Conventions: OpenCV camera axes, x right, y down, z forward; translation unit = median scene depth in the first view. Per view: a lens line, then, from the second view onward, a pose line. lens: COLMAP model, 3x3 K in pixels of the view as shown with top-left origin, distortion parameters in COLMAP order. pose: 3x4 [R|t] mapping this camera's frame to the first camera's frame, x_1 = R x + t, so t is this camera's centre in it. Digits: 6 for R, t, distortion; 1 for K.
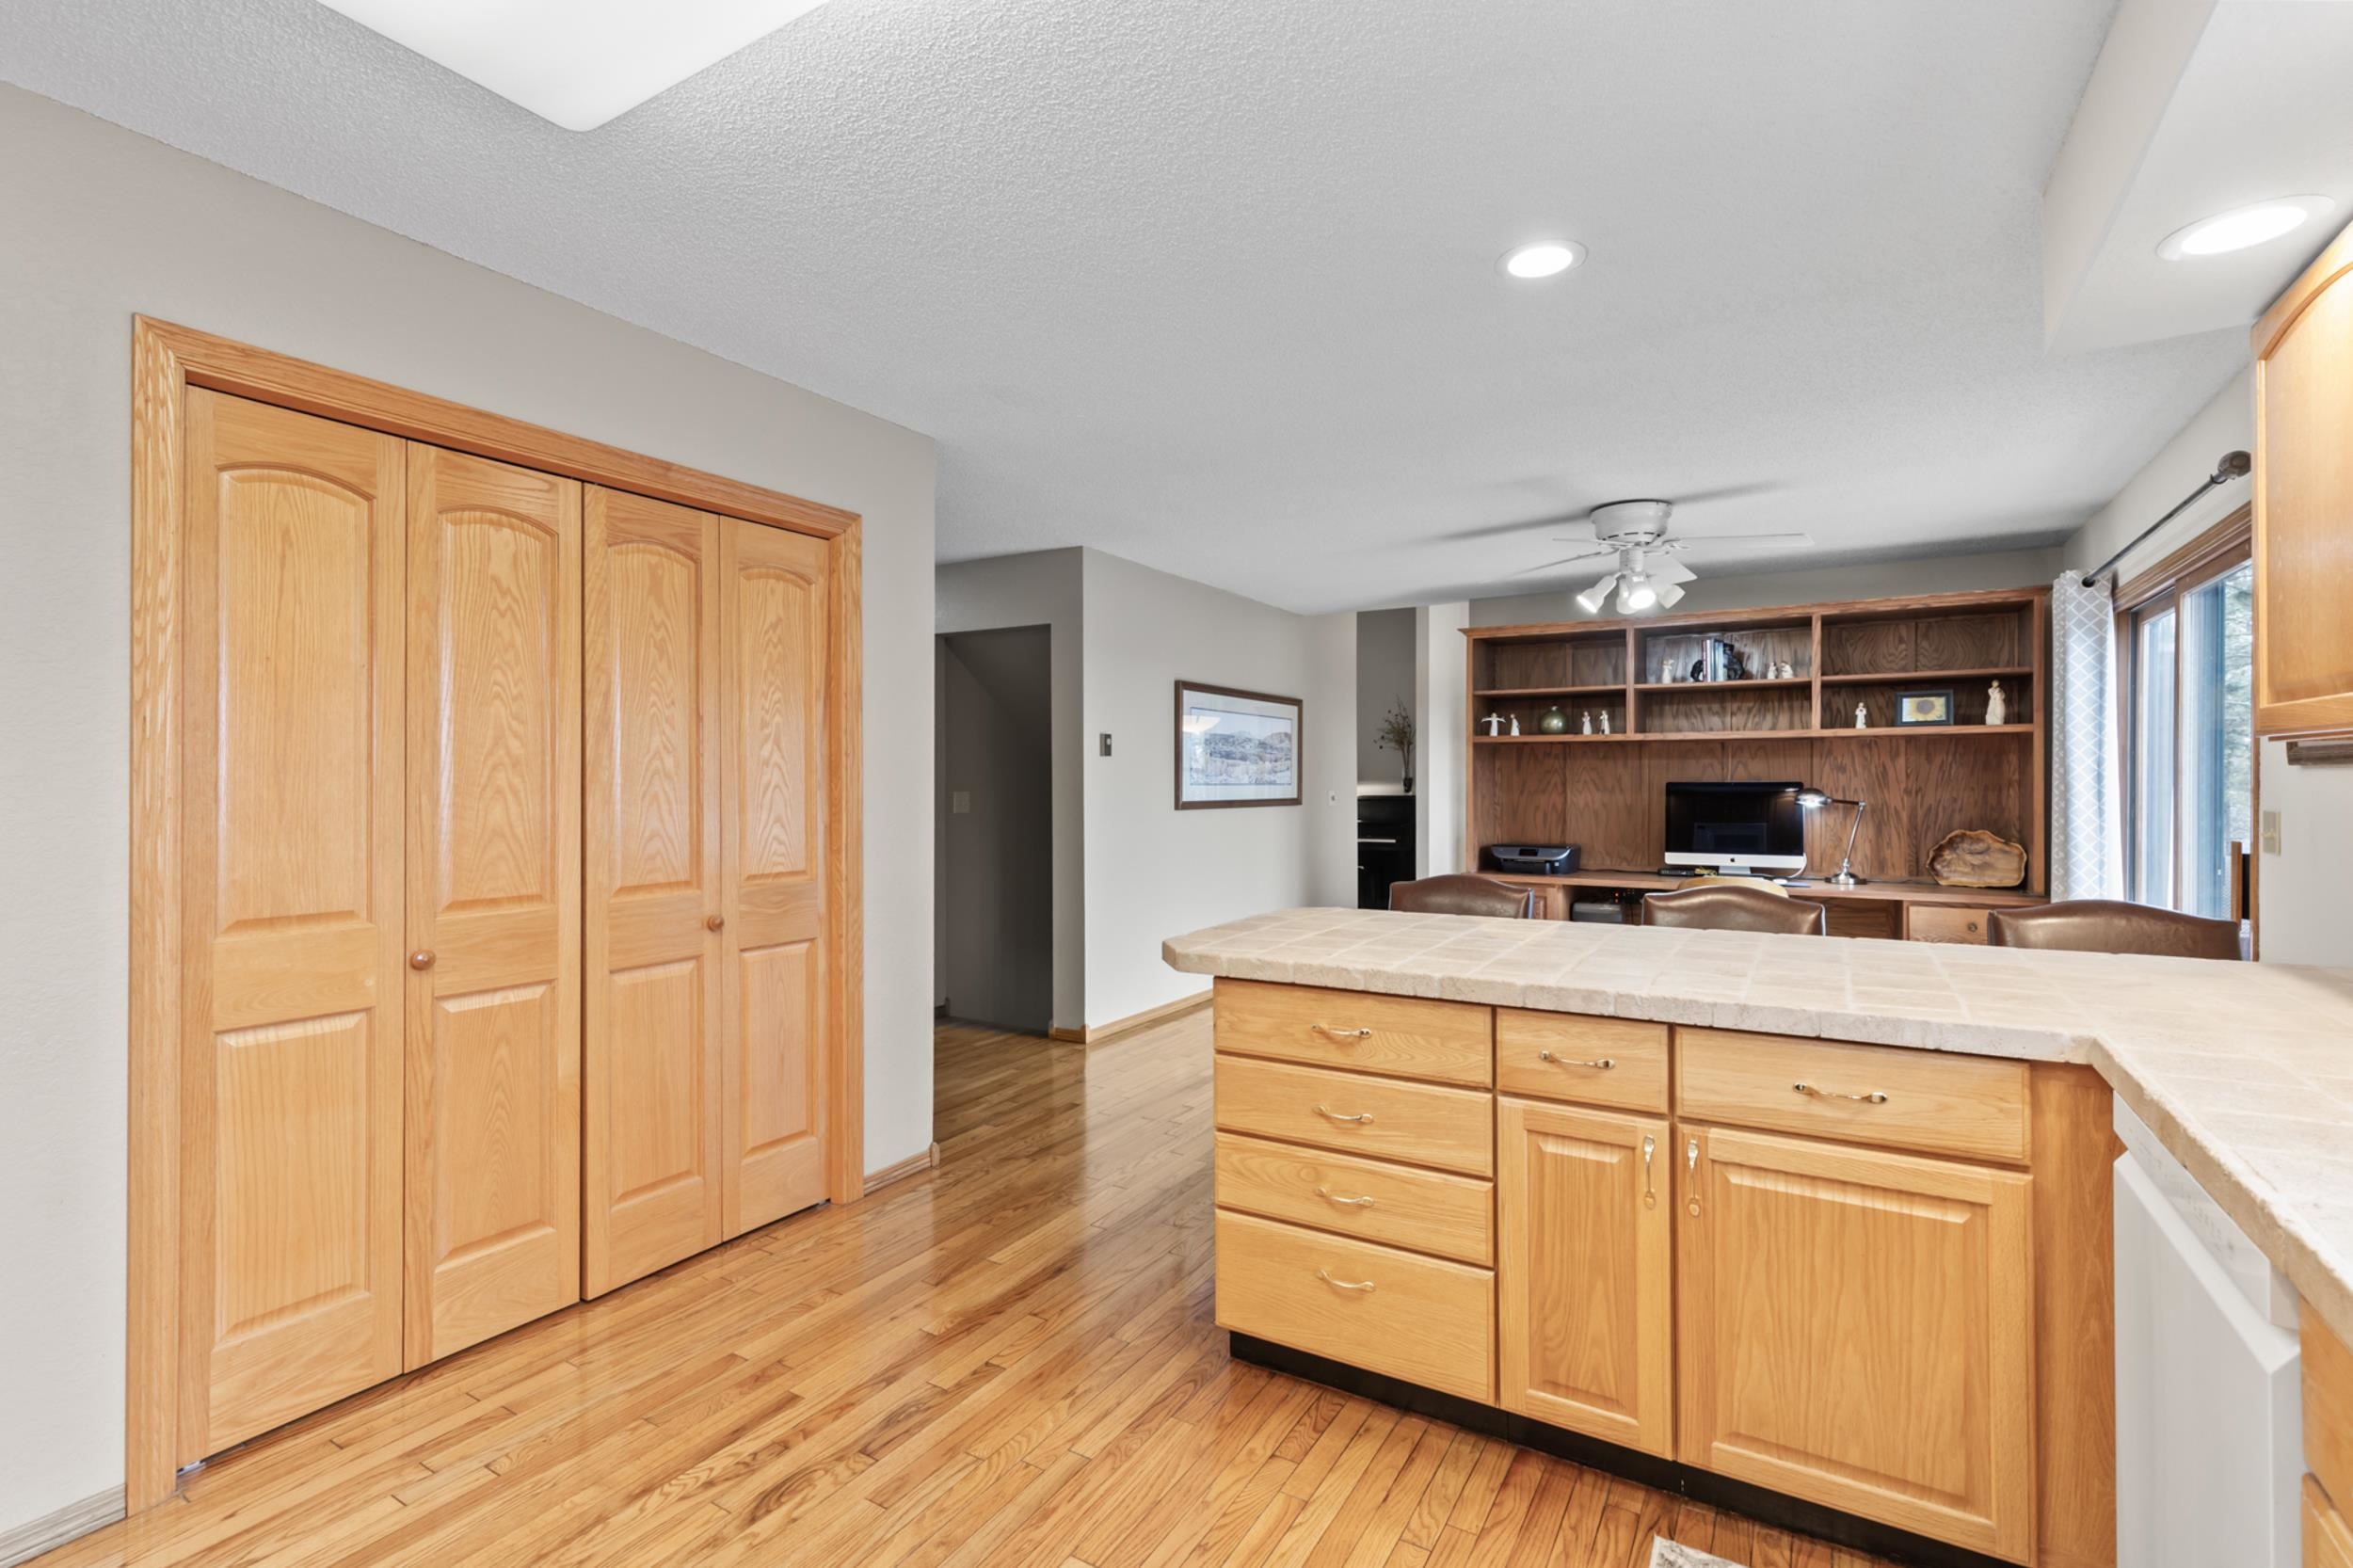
lens RADIAL K [[1096.8, 0, 1109.9], [0, 1096.8, 803.4], [0, 0, 1]] dist [0.020317, 0.000150]
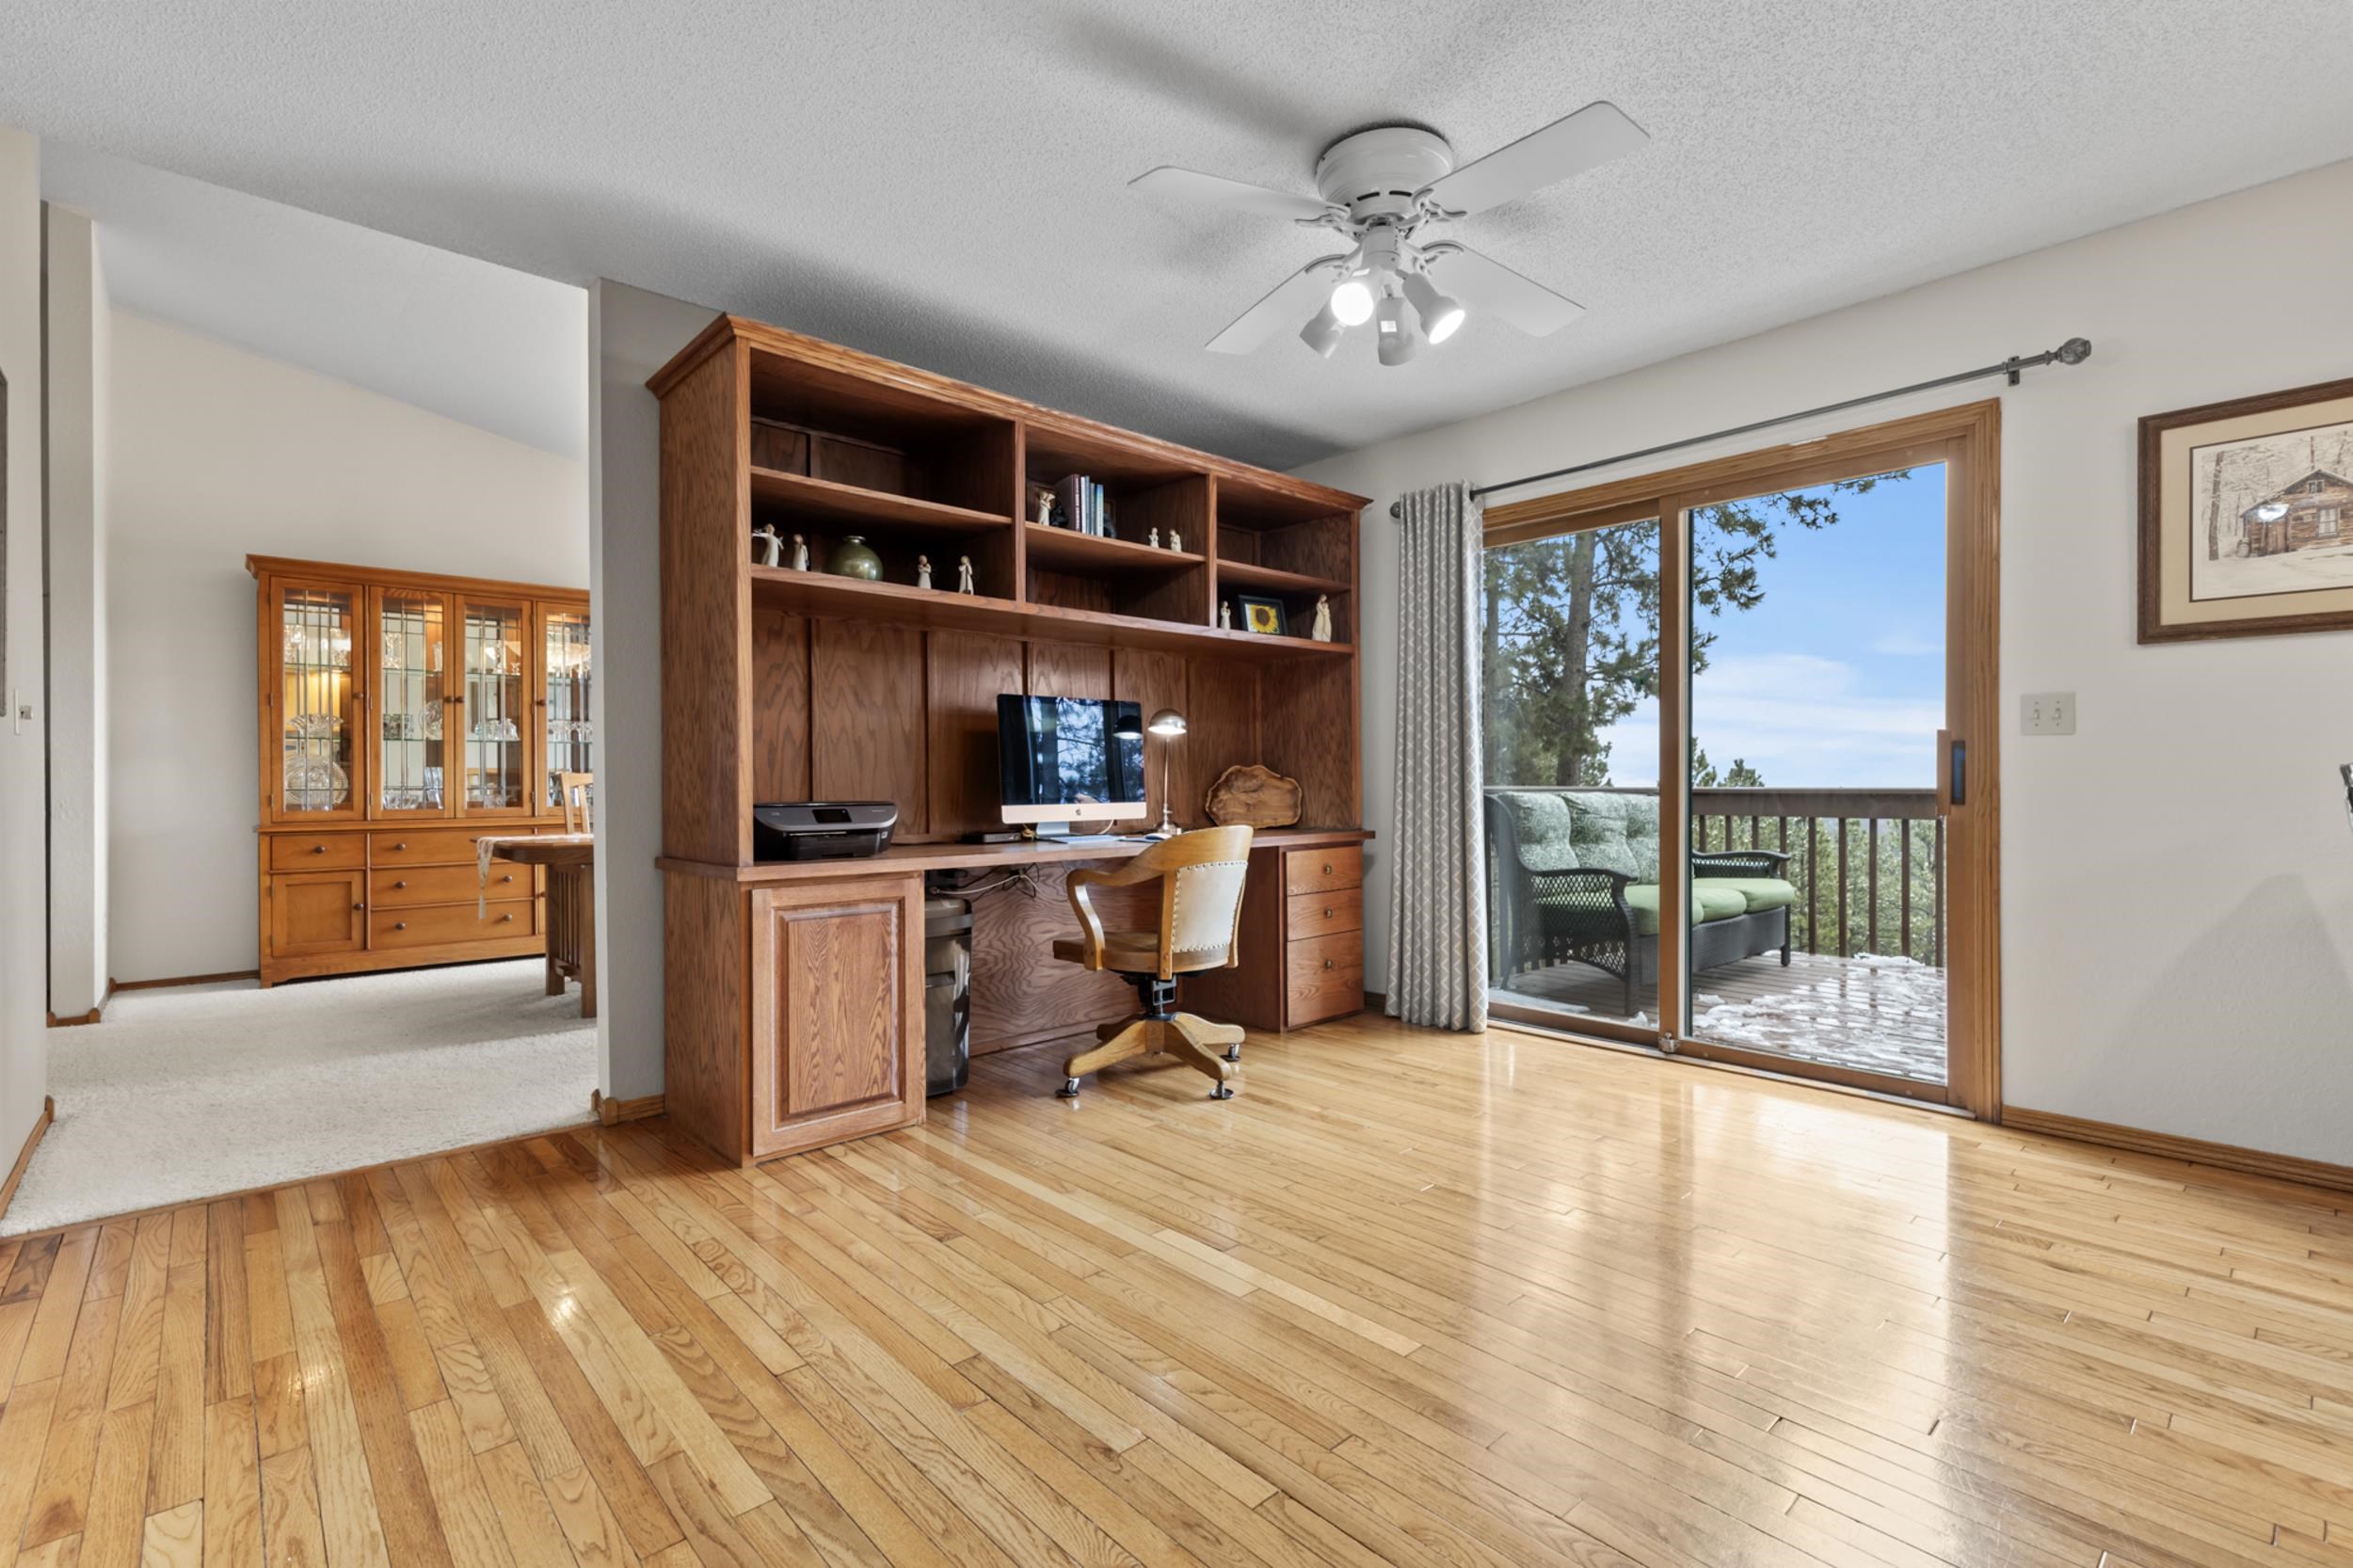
lens RADIAL K [[1096.8, 0, 1234.7], [0, 1096.8, 786.3], [0, 0, 1]] dist [0.020317, 0.000150]
pose [[0.240212, -0.005114, 0.970707, -0.080972], [0.025201, 0.999682, -0.000969, 0.042702], [-0.970393, 0.024696, 0.240265, 0.825581]]
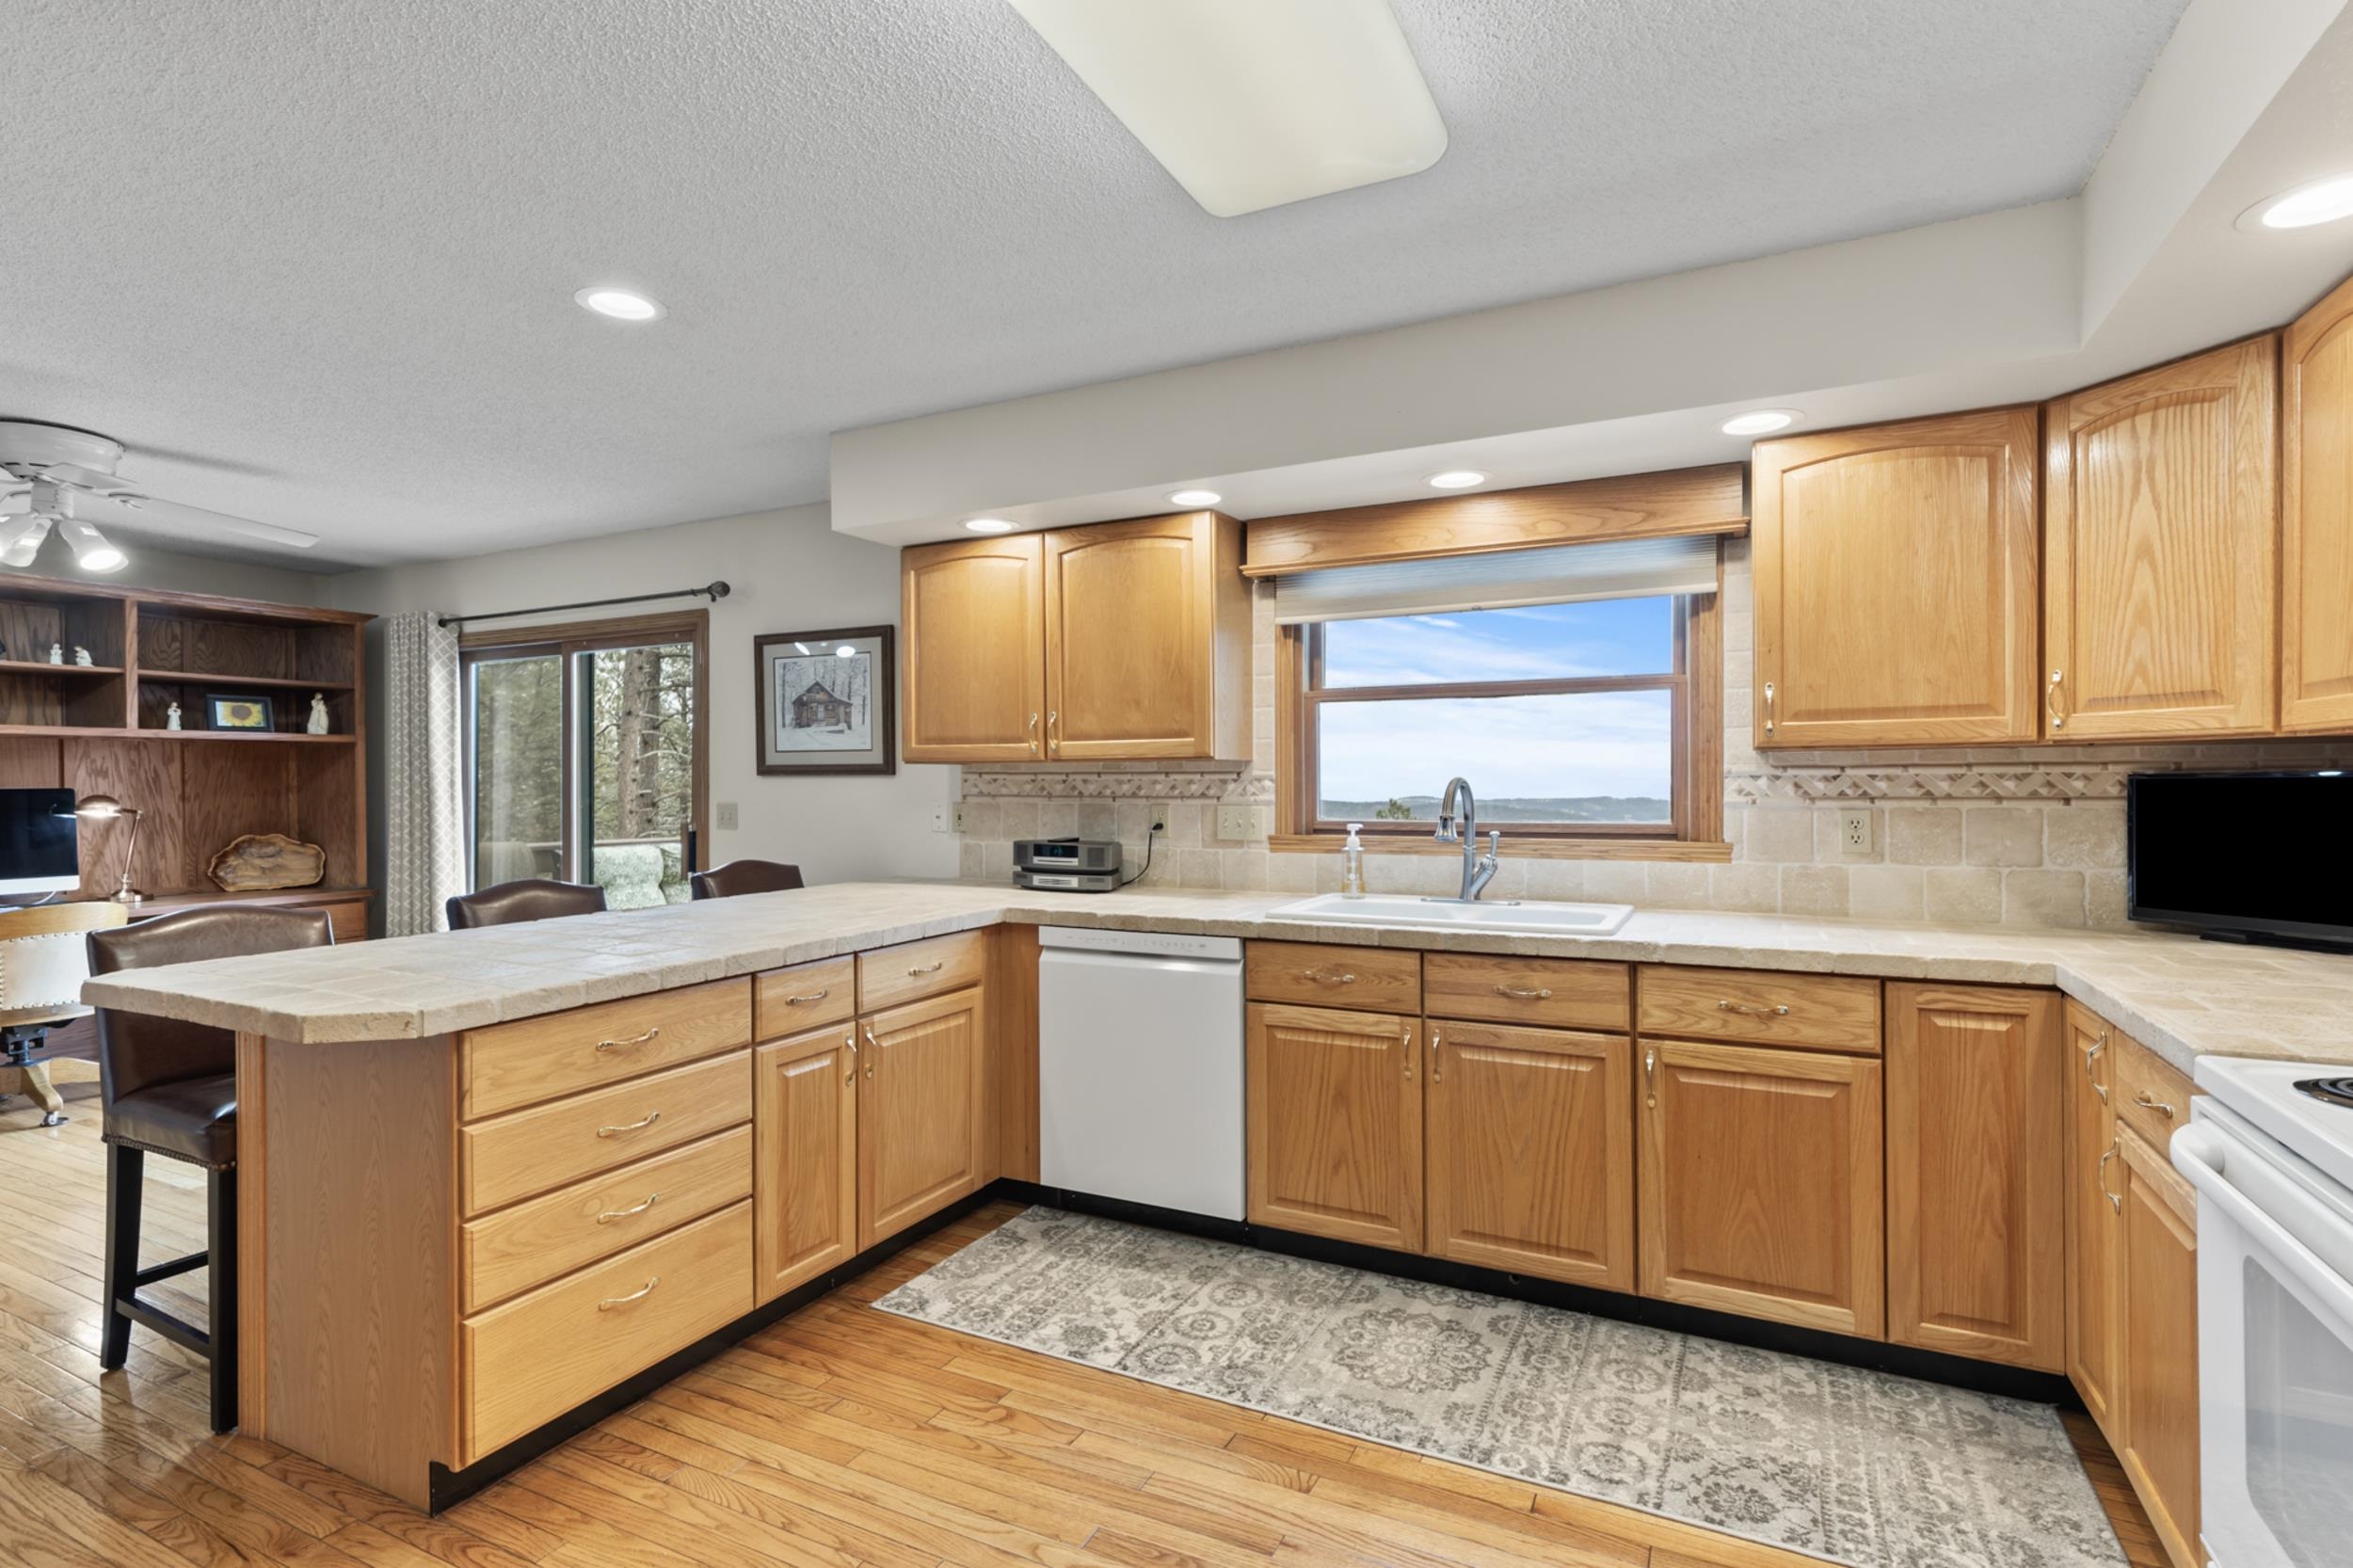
lens RADIAL K [[1096.8, 0, 1206.6], [0, 1096.8, 790.2], [0, 0, 1]] dist [0.020317, 0.000150]
pose [[-0.109903, -0.004828, 0.993931, -0.353039], [0.022893, 0.999711, 0.007388, -0.004603], [-0.993679, 0.023566, -0.109761, 0.253018]]
